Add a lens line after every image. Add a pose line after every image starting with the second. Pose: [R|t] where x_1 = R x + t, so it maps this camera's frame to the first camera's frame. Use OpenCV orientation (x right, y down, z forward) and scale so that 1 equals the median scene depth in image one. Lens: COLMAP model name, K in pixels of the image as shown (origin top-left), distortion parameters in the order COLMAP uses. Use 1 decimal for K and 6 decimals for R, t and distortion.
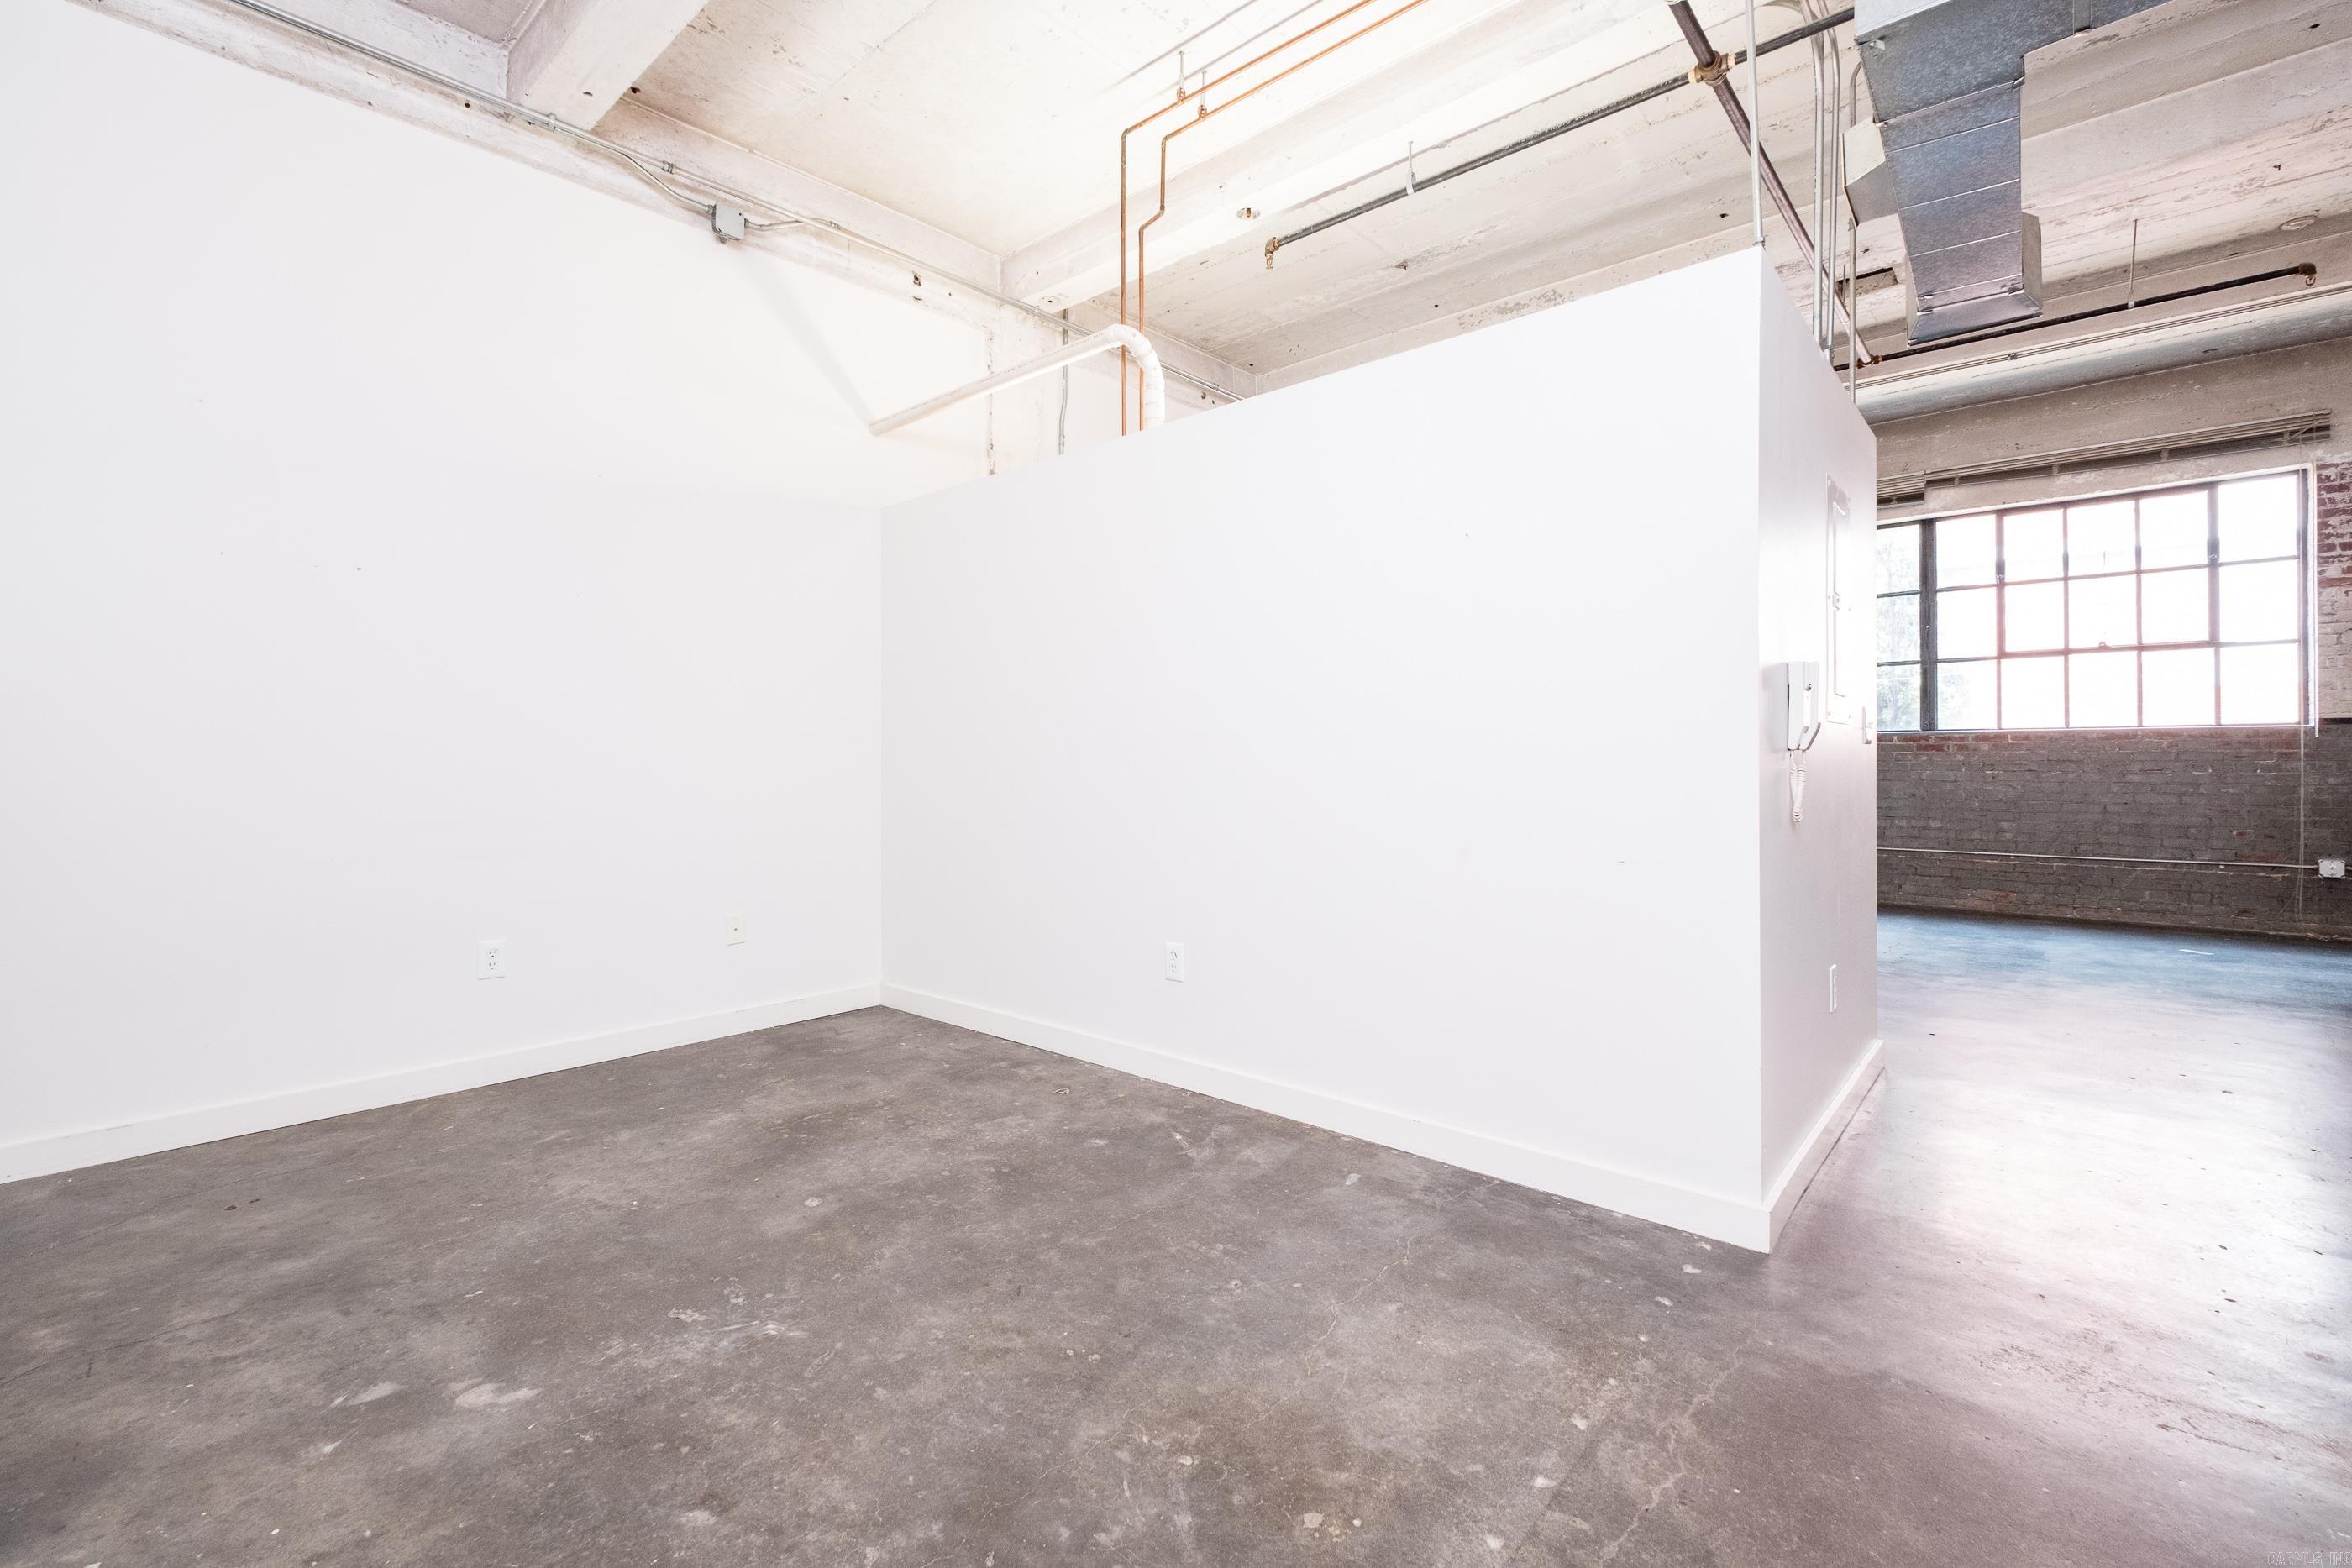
lens RADIAL K [[1020.9, 0, 1183.3], [0, 1020.9, 763.5], [0, 0, 1]] dist [0.007797, -0.005270]
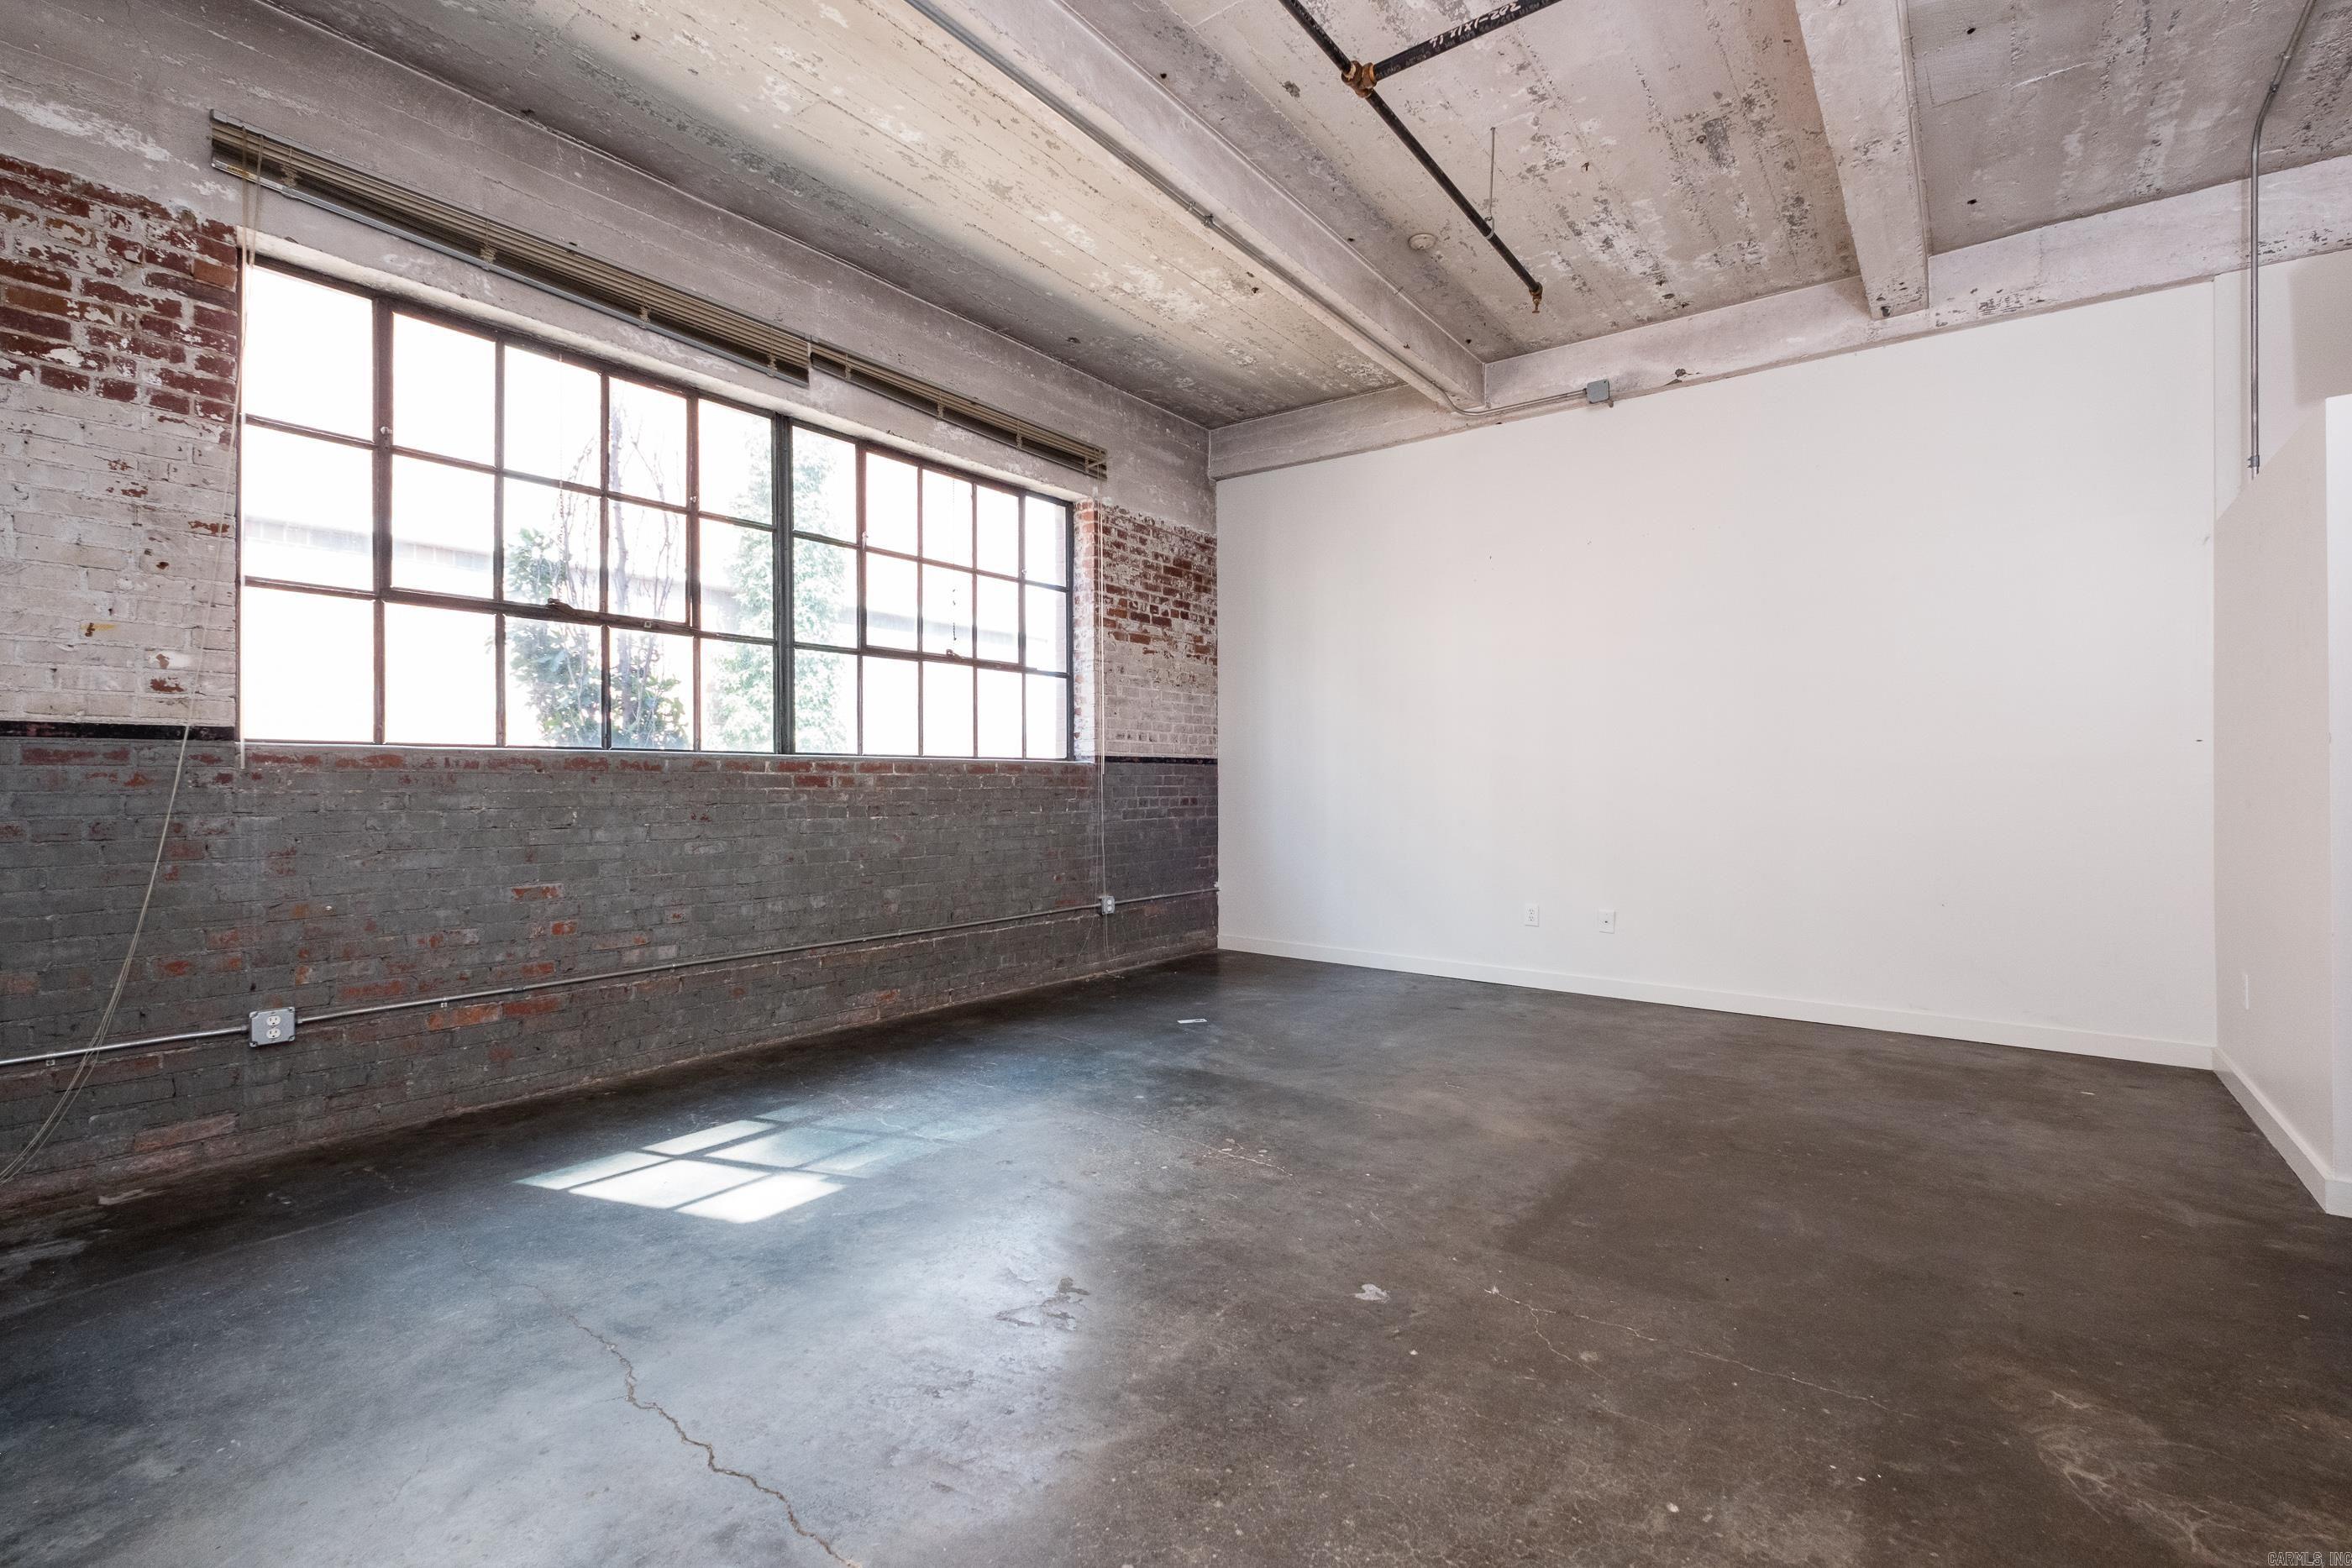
lens RADIAL K [[1014.6, 0, 1192.2], [0, 1014.6, 780.2], [0, 0, 1]] dist [0.008932, -0.005102]
pose [[-0.057255, 0.005766, 0.998343, 0.261371], [0.003638, 0.999978, -0.005567, -0.032014], [-0.998353, 0.003313, -0.057275, 2.176546]]
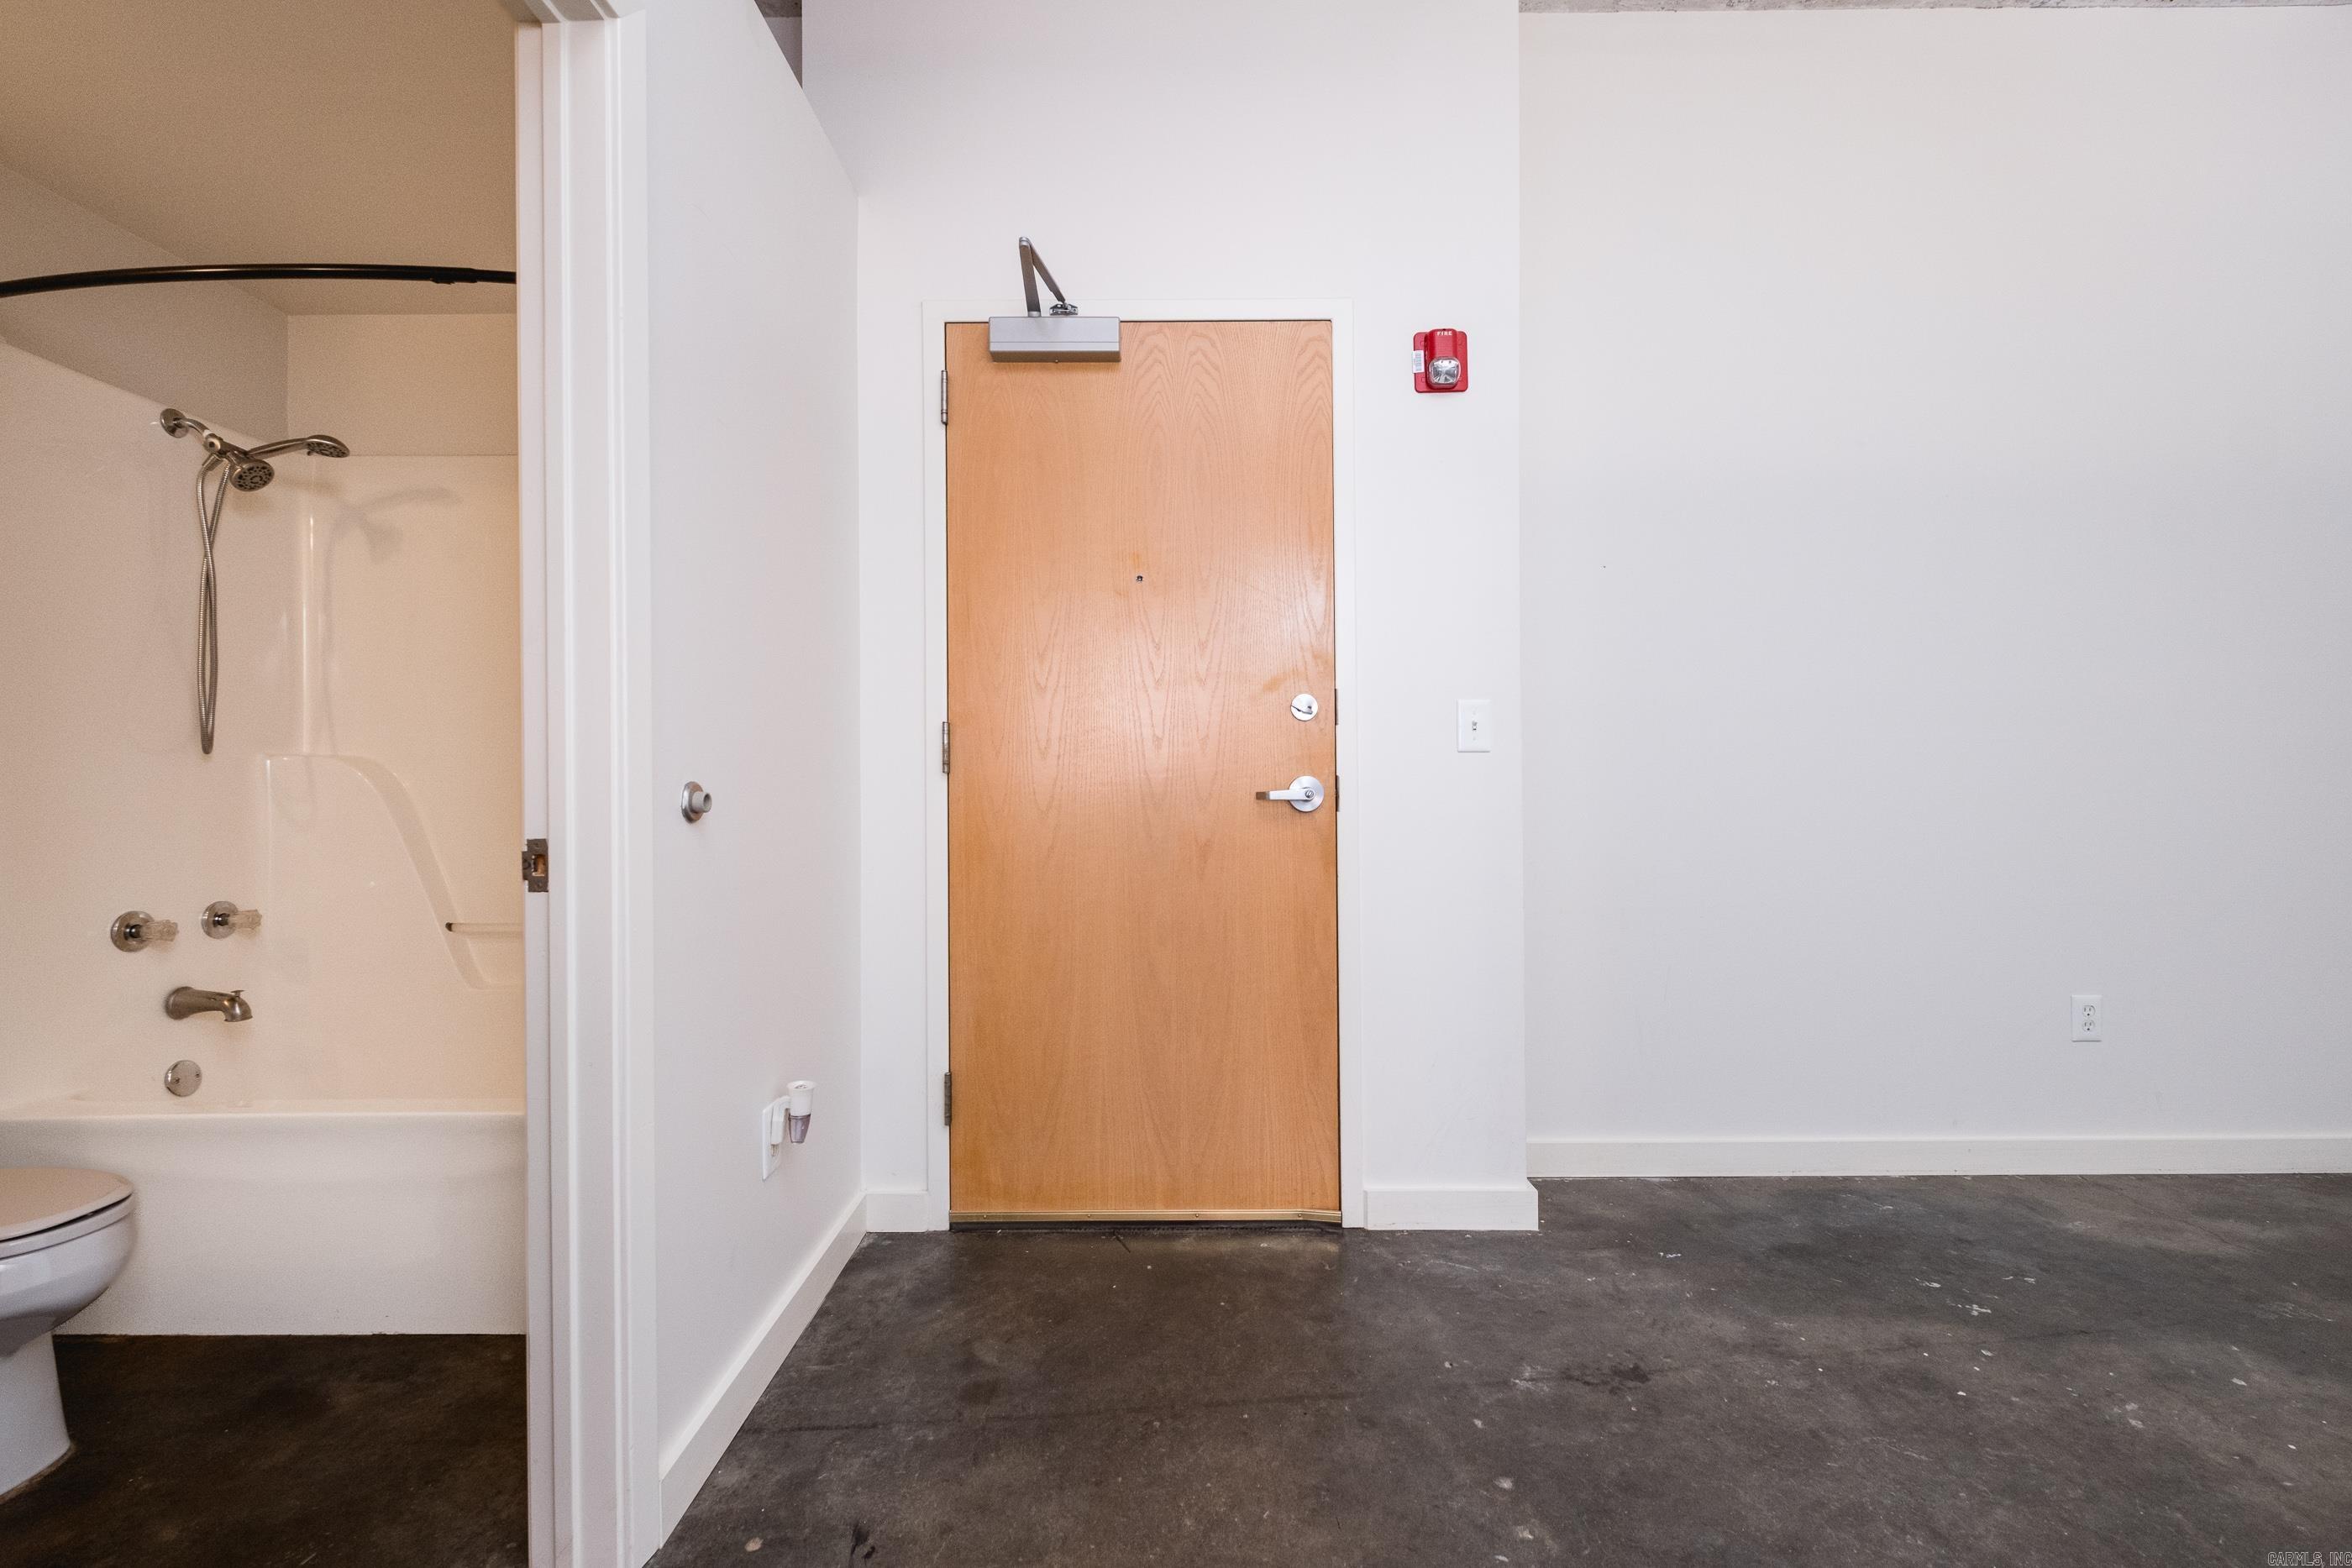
lens RADIAL K [[1011.0, 0, 1176.3], [0, 1011.0, 786.7], [0, 0, 1]] dist [0.009356, -0.004494]
pose [[-0.753008, 0.006468, -0.657980, 0.407519], [0.008740, 0.999962, -0.000173, 0.000715], [0.657954, -0.005881, -0.753035, 0.530376]]
